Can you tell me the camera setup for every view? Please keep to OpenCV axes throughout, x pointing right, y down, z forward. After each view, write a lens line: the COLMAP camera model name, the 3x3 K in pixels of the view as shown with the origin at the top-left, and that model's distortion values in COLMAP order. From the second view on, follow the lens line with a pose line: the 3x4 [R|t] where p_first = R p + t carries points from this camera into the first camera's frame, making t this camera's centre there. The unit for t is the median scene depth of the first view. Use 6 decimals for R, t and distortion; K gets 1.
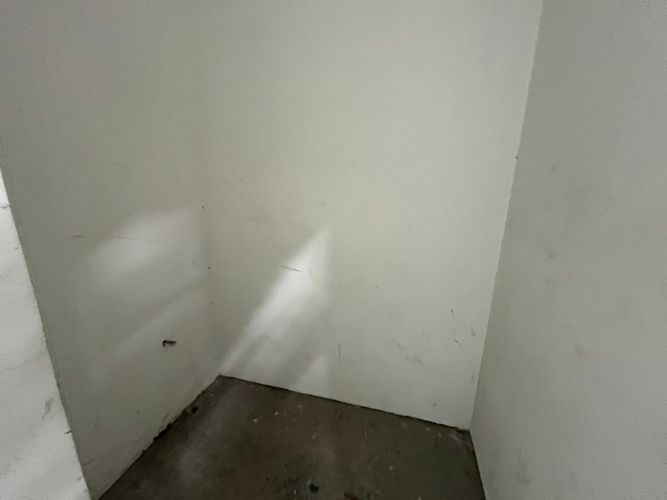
lens RADIAL K [[267.5, 0, 335.8], [0, 267.5, 252.5], [0, 0, 1]] dist [-0.010767, 0.001302]
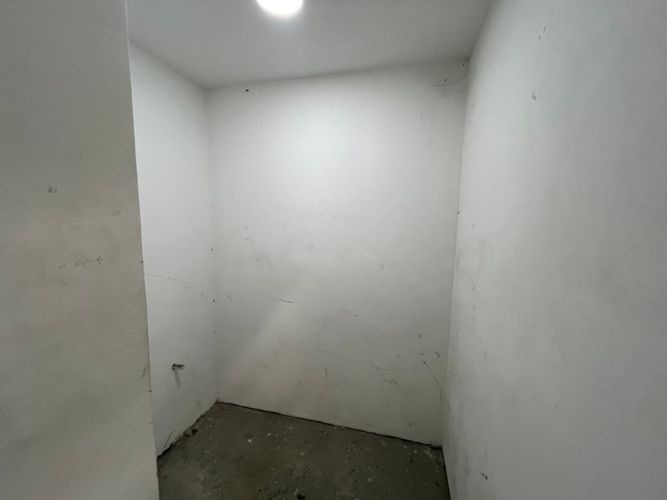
lens RADIAL K [[267.5, 0, 332.9], [0, 267.5, 246.1], [0, 0, 1]] dist [-0.010767, 0.001302]
pose [[0.999974, -0.003996, 0.005931, 0.042369], [0.004810, 0.989530, -0.144247, -0.007308], [-0.005293, 0.144272, 0.989524, -0.222787]]
